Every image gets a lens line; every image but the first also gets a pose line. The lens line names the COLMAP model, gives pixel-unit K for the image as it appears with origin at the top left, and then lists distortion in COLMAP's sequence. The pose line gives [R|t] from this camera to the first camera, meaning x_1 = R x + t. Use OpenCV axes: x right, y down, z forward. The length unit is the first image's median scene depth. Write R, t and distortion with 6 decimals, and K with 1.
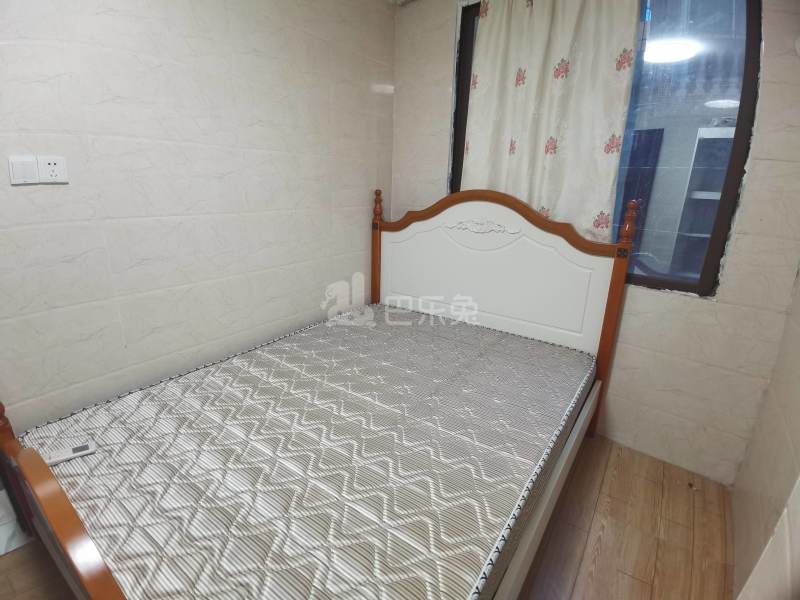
lens RADIAL K [[400.2, 0, 406.2], [0, 400.2, 301.2], [0, 0, 1]] dist [0.000728, 0.000816]
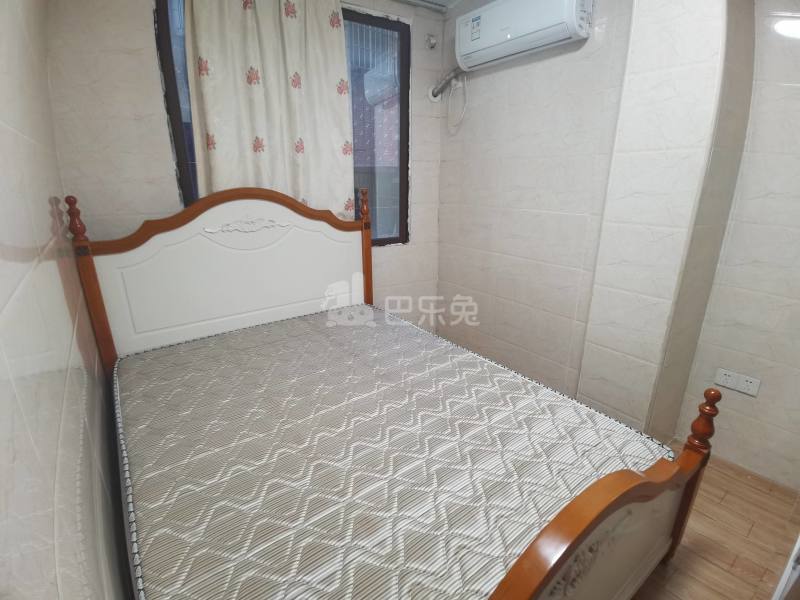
lens RADIAL K [[400.2, 0, 406.2], [0, 400.2, 301.2], [0, 0, 1]] dist [0.000728, 0.000816]
pose [[0.290475, -0.319938, 0.901811, -0.765617], [0.276878, 0.930234, 0.240839, -0.170442], [-0.915949, 0.179734, 0.358794, 0.397582]]
